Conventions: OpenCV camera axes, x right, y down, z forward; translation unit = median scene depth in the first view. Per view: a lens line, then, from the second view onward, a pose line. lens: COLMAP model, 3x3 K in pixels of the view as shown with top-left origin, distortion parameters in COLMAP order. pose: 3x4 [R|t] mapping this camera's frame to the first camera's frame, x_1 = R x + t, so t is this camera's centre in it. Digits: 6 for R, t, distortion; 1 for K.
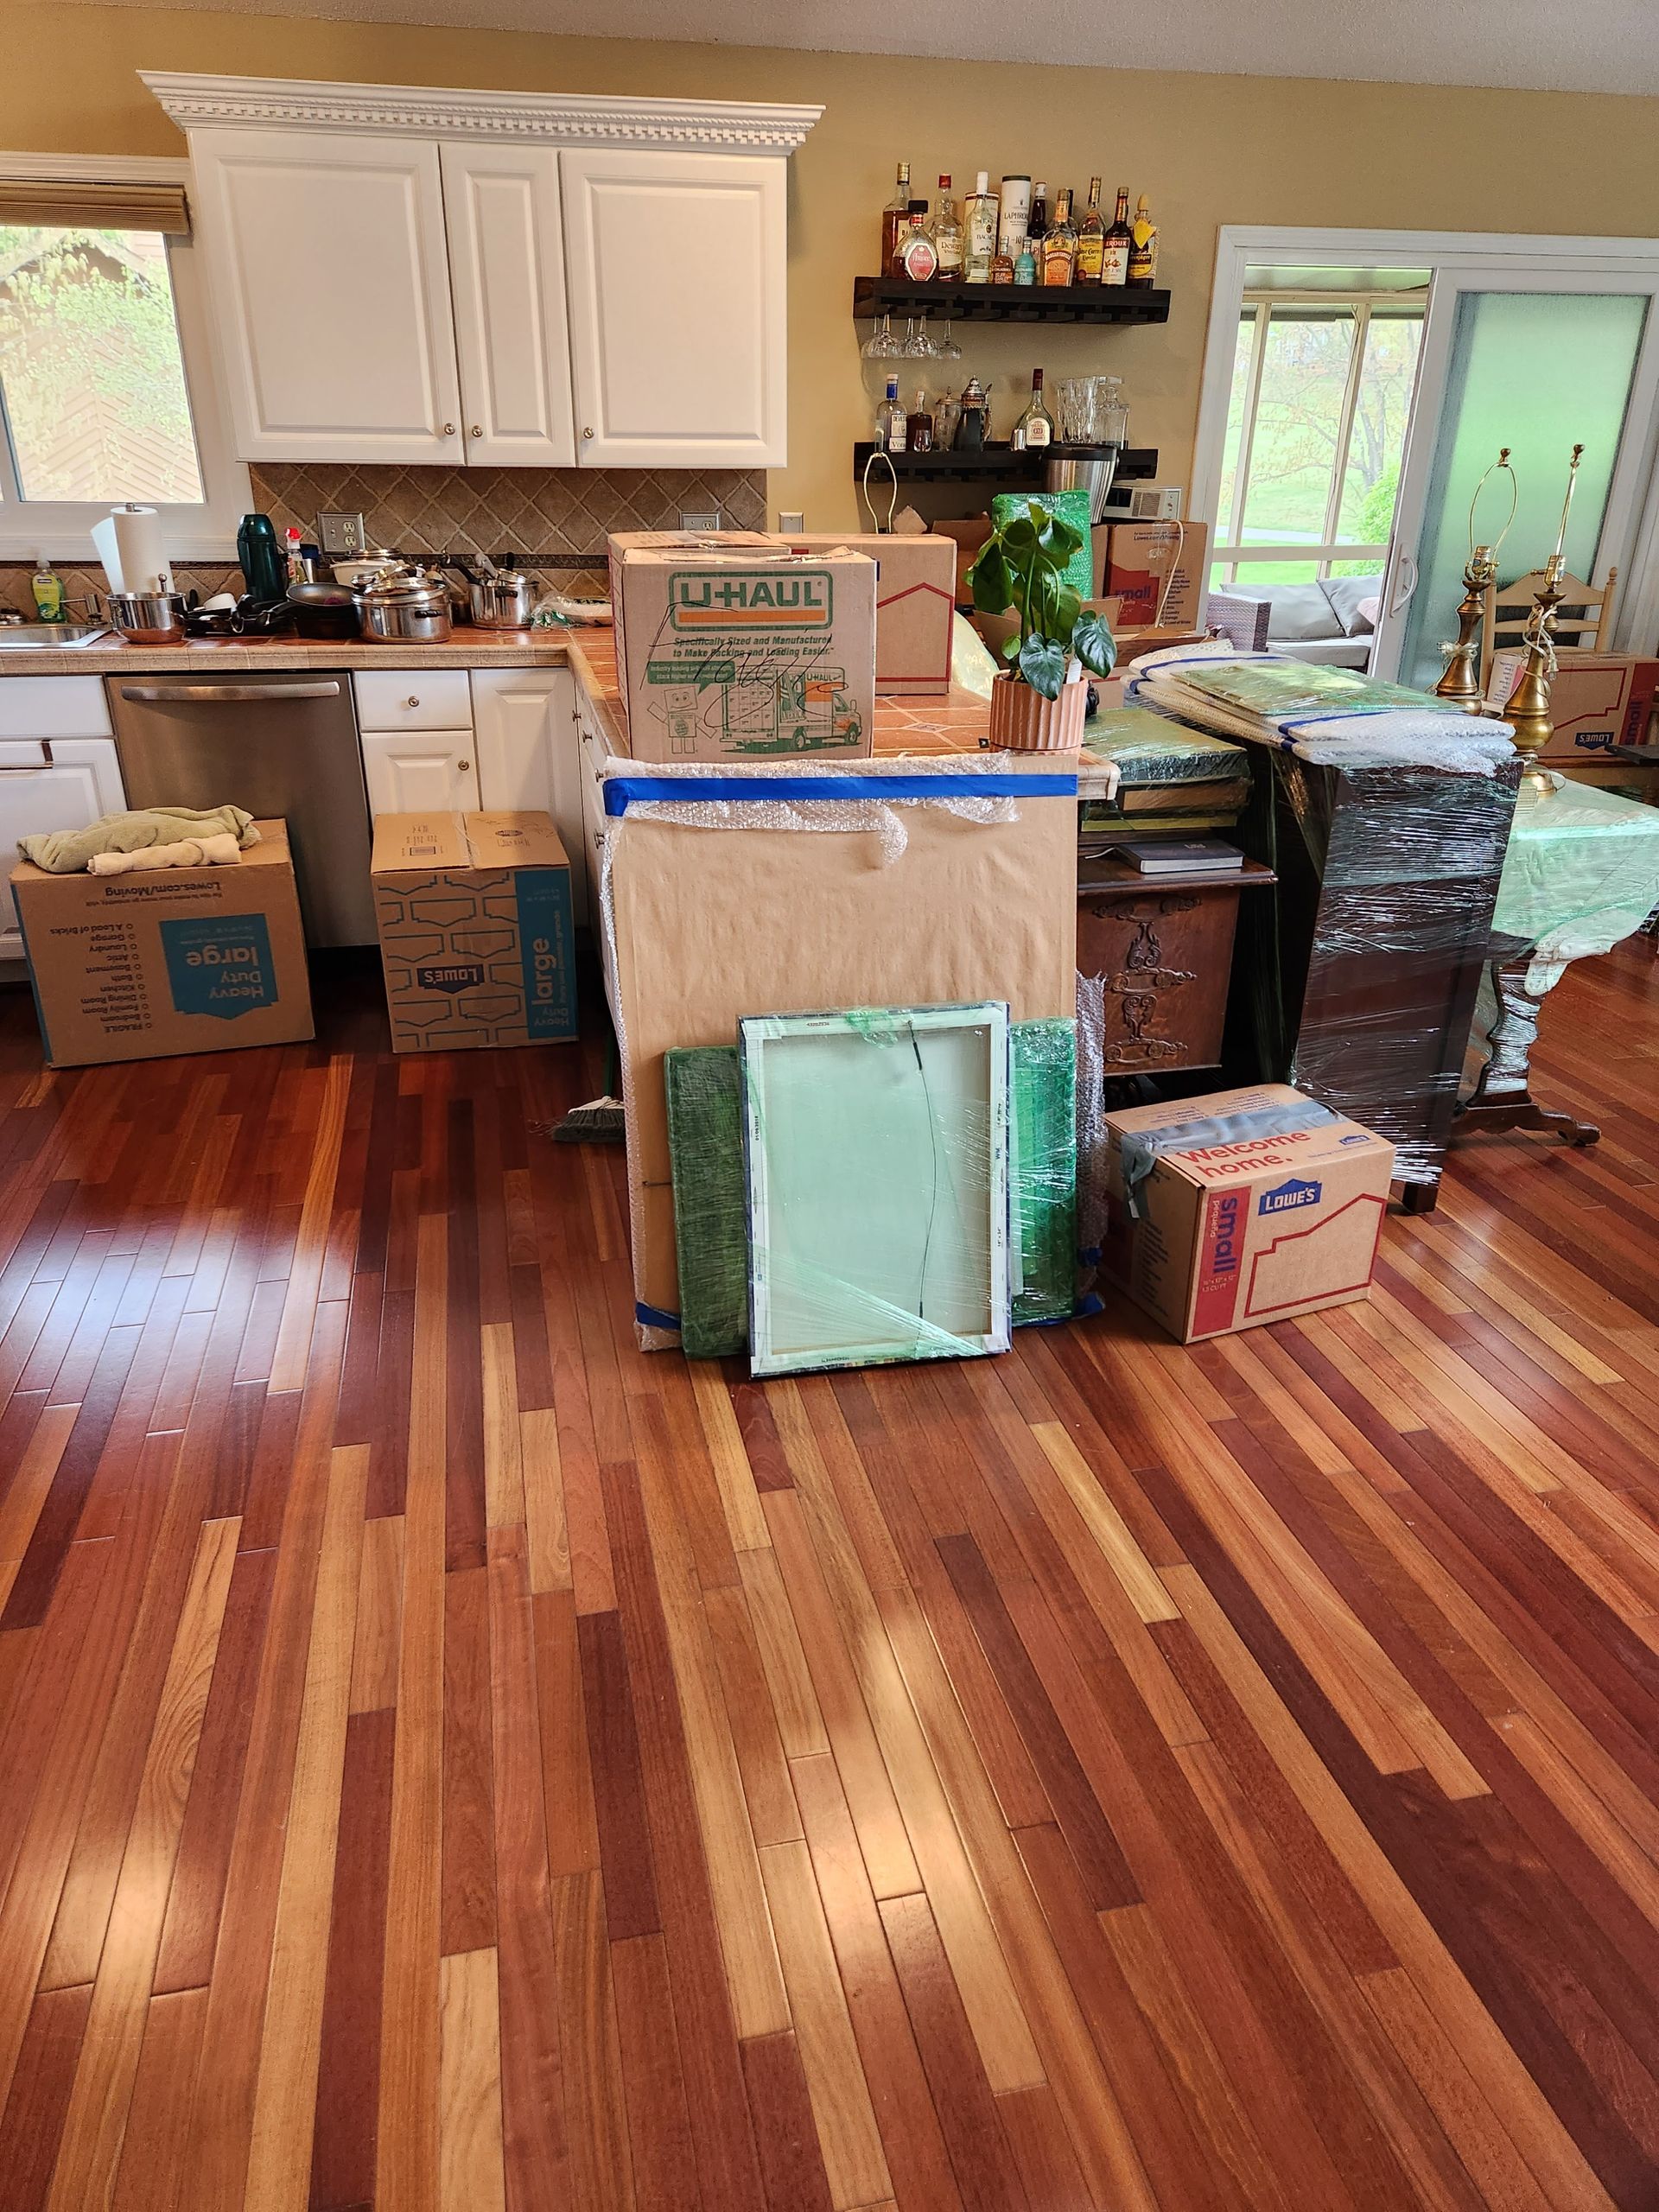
lens RADIAL K [[1503.1, 0, 820.4], [0, 1503.1, 1104.6], [0, 0, 1]] dist [0.063282, -0.035415]
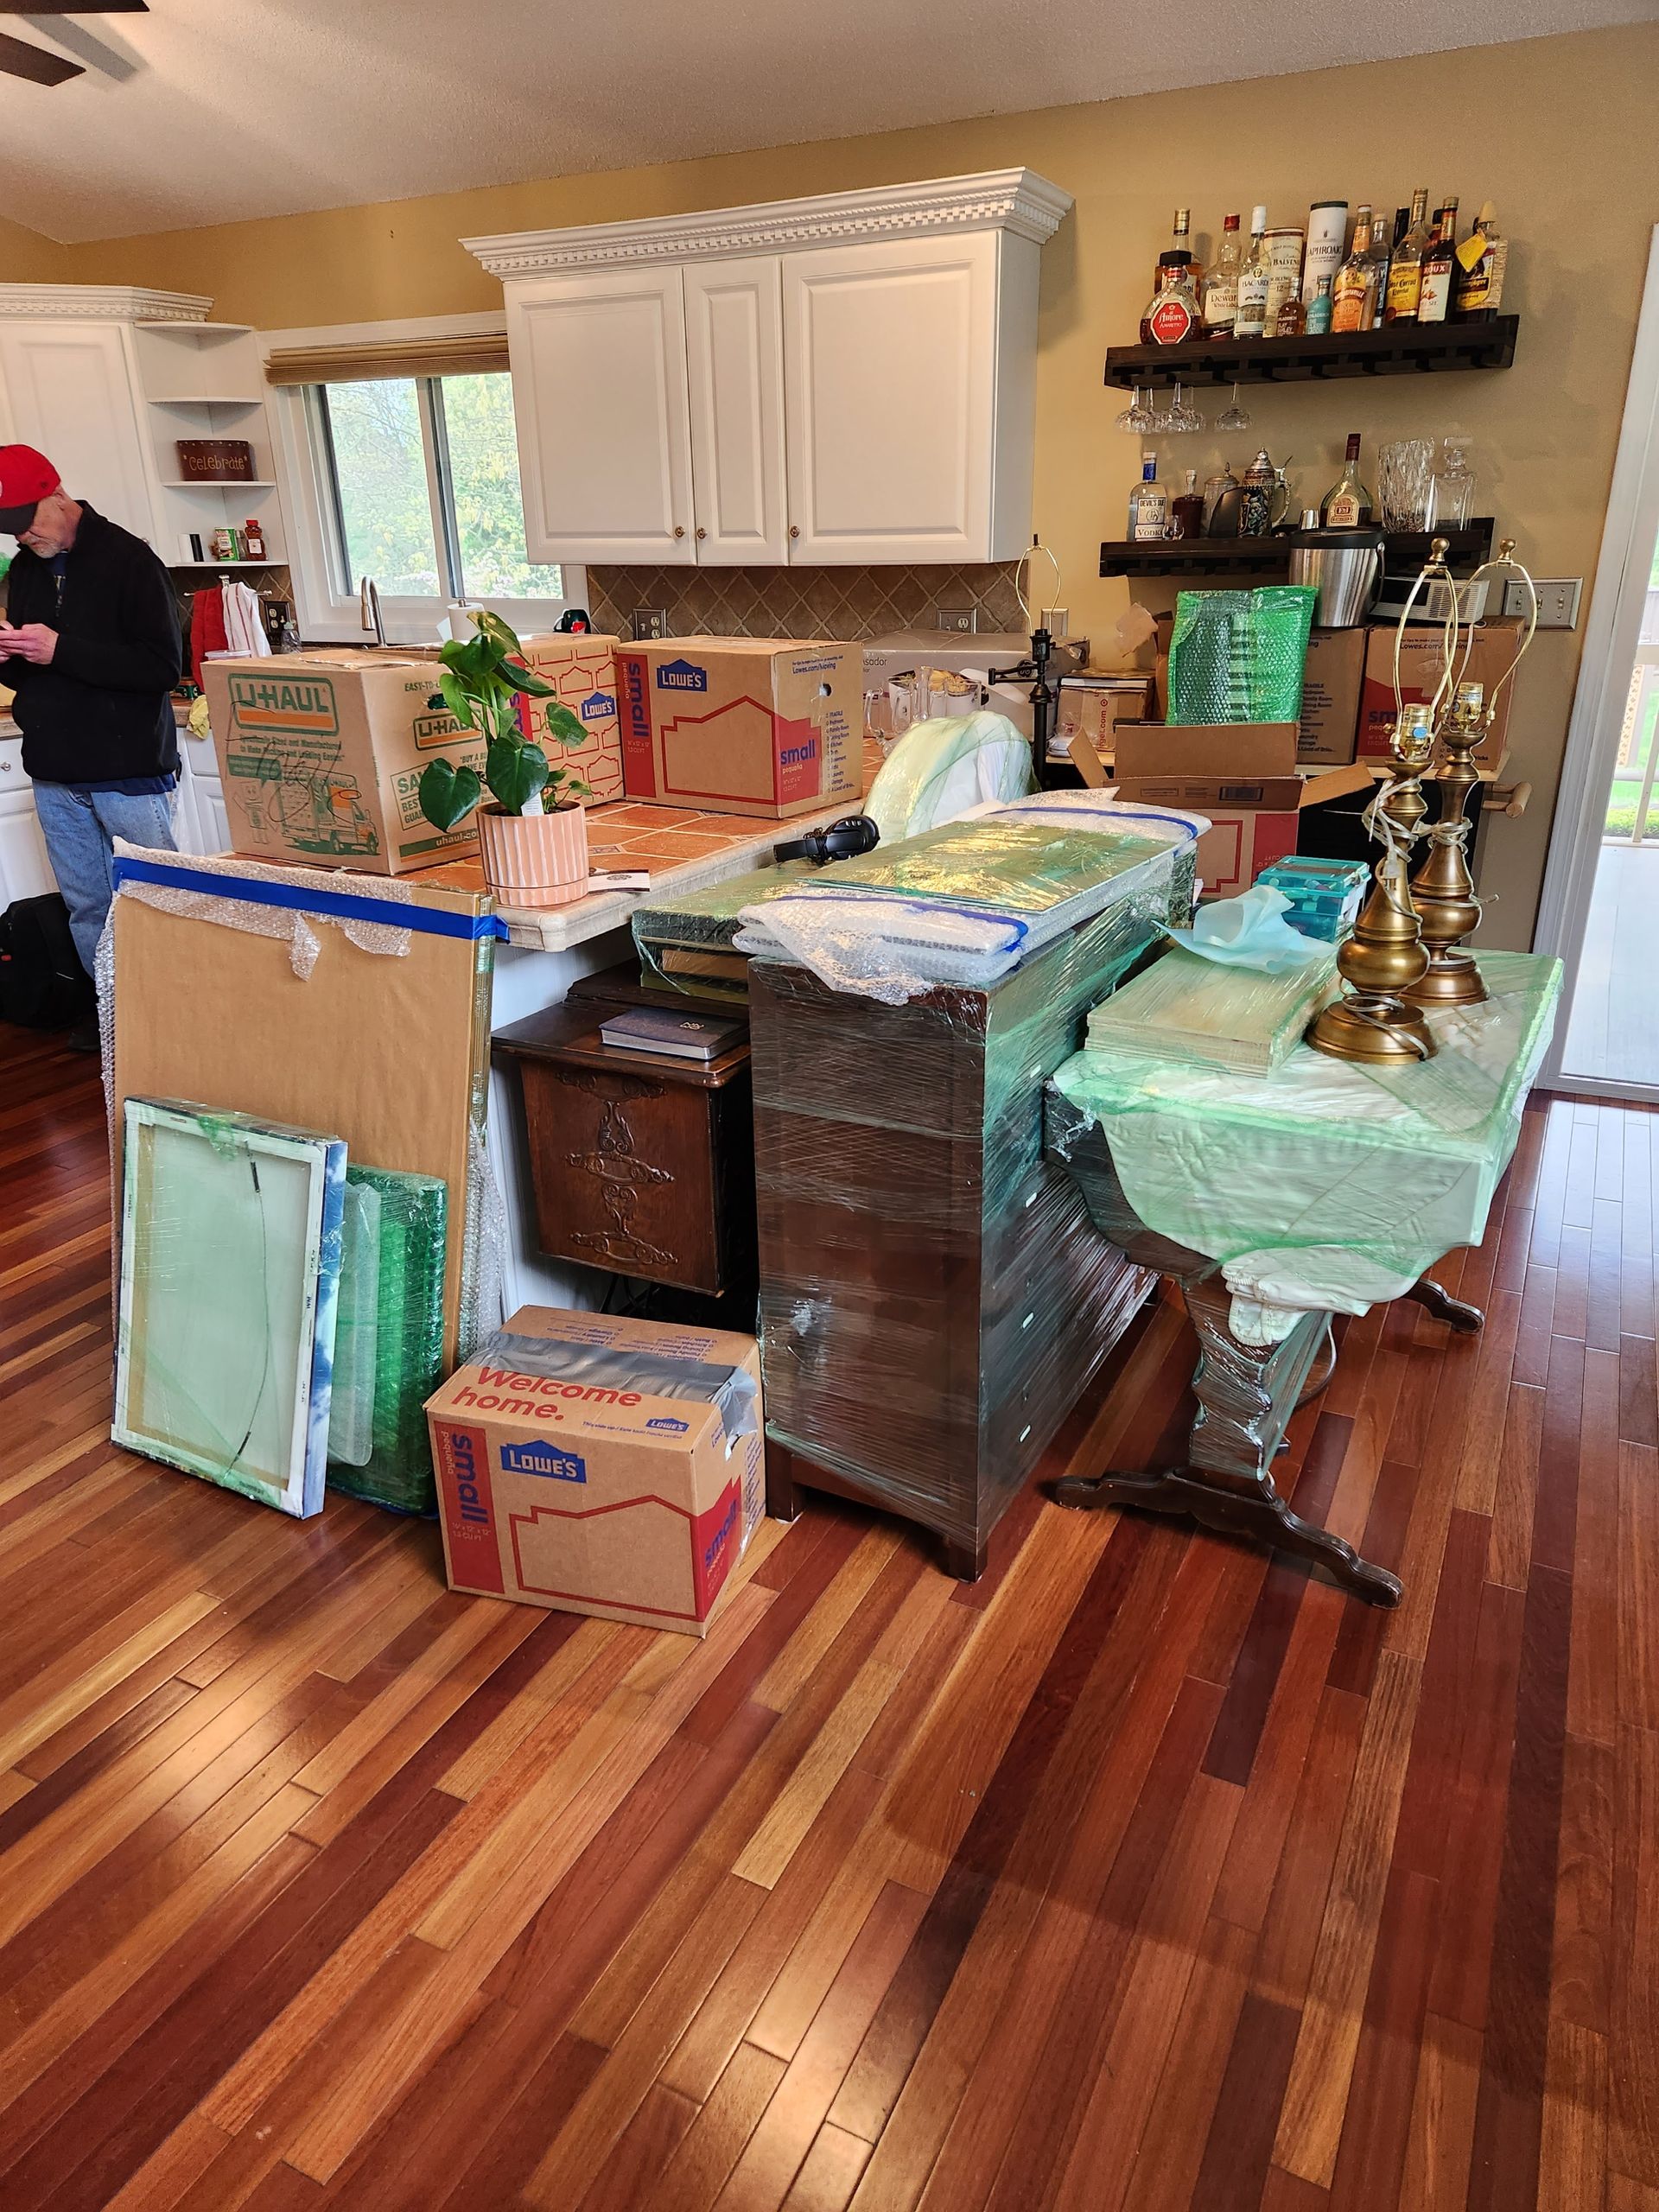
lens RADIAL K [[1503.1, 0, 810.3], [0, 1503.1, 1115.1], [0, 0, 1]] dist [0.063282, -0.035415]
pose [[0.760116, 0.216726, -0.612580, 0.735404], [-0.240011, 0.969715, 0.045262, -0.159809], [0.603837, 0.112622, 0.789112, 0.359257]]
